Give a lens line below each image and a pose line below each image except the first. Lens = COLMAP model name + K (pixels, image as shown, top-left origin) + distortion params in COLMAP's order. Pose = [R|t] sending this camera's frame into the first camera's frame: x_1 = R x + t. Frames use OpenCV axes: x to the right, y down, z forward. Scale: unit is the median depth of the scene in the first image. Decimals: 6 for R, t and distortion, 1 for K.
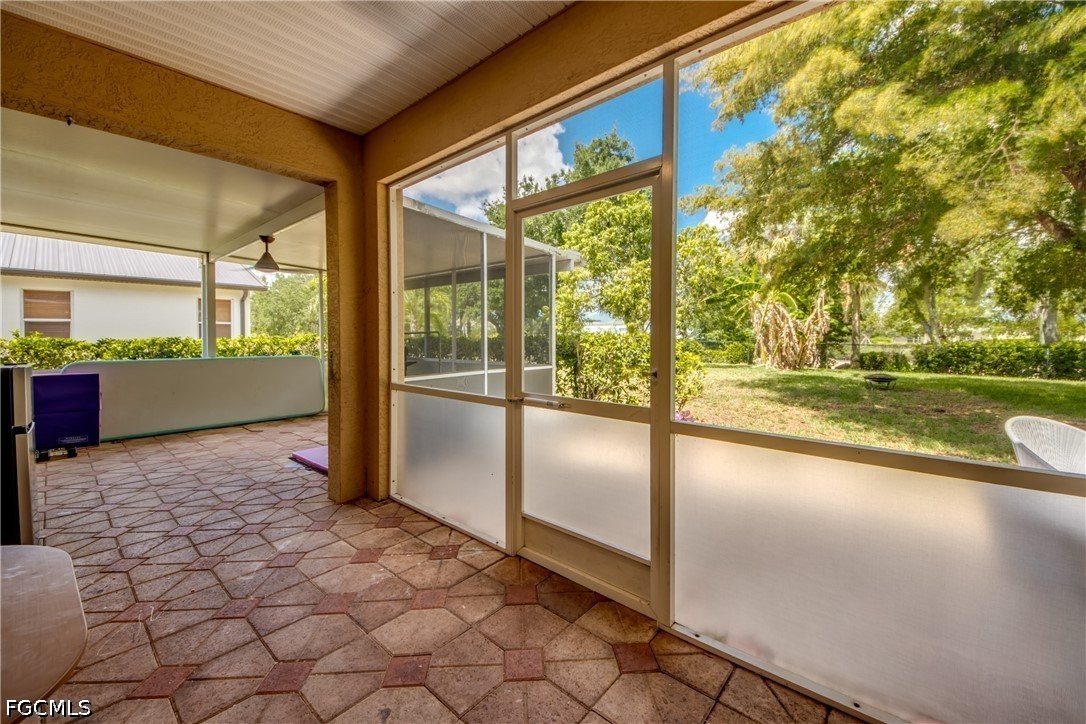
lens RADIAL K [[416.8, 0, 513.1], [0, 416.8, 340.2], [0, 0, 1]] dist [0.008917, -0.006981]
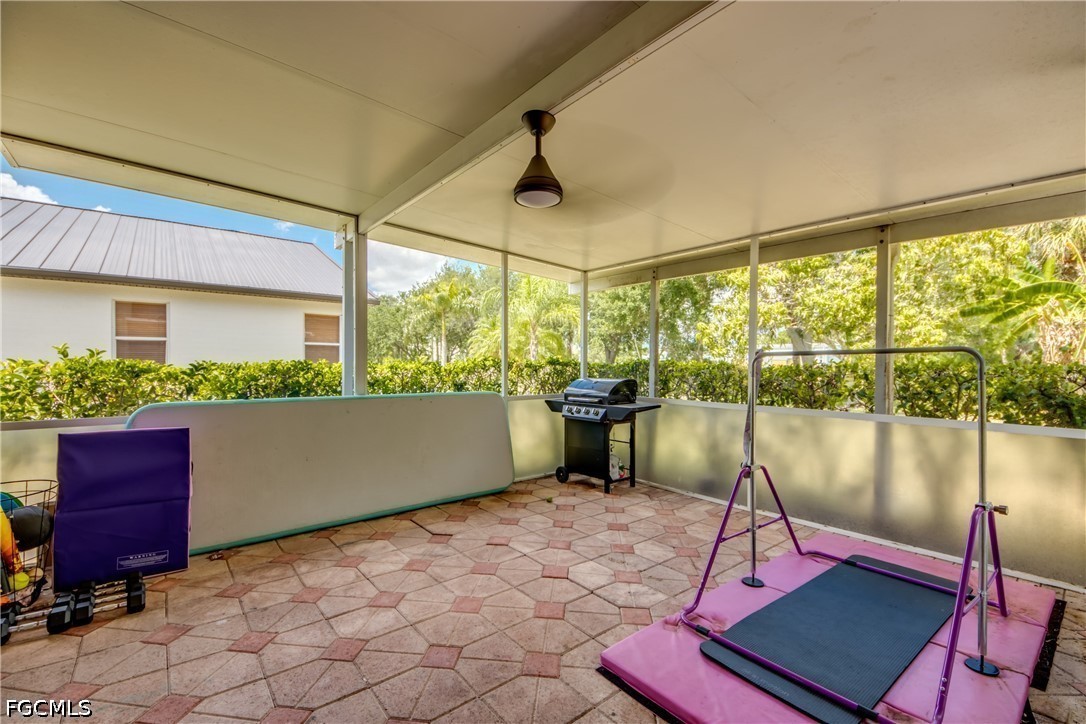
lens RADIAL K [[464.9, 0, 540.8], [0, 464.9, 370.9], [0, 0, 1]] dist [-0.000882, -0.000407]
pose [[0.988857, 0.010683, -0.148487, -0.780902], [-0.009446, 0.999915, 0.009037, -0.001847], [0.148571, -0.007533, 0.988873, 0.814901]]
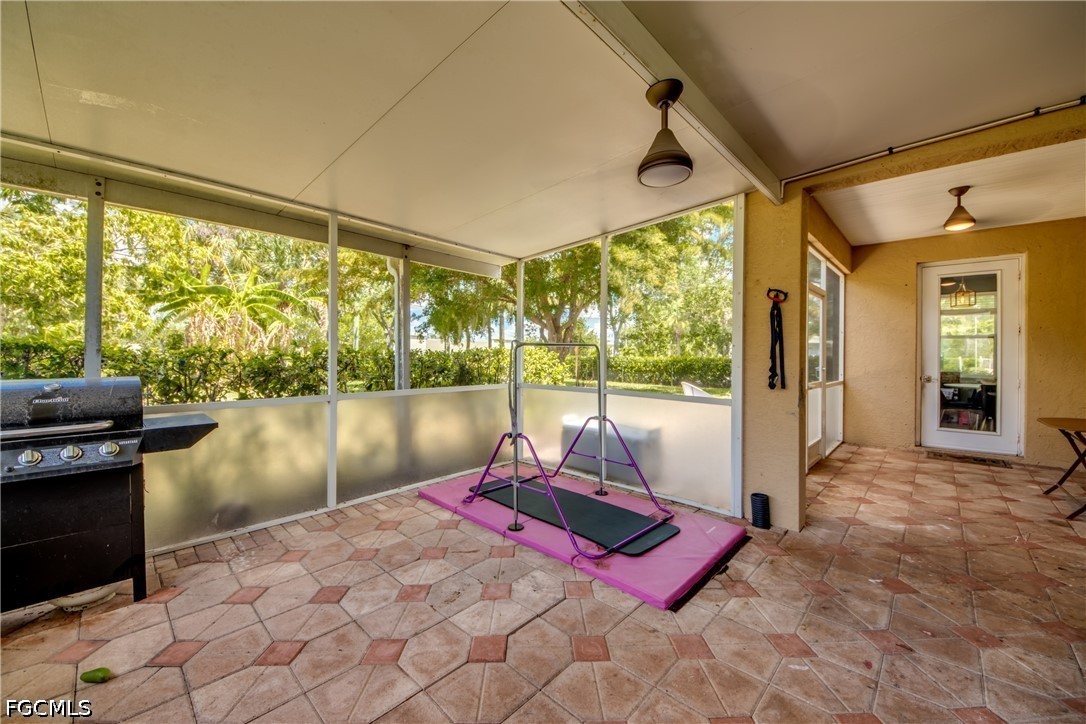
lens RADIAL K [[416.8, 0, 537.8], [0, 416.8, 351.3], [0, 0, 1]] dist [0.008917, -0.006981]
pose [[0.019794, 0.007356, 0.999777, -1.337419], [0.000958, 0.999972, -0.007377, -0.002787], [-0.999804, 0.001104, 0.019787, 1.490496]]
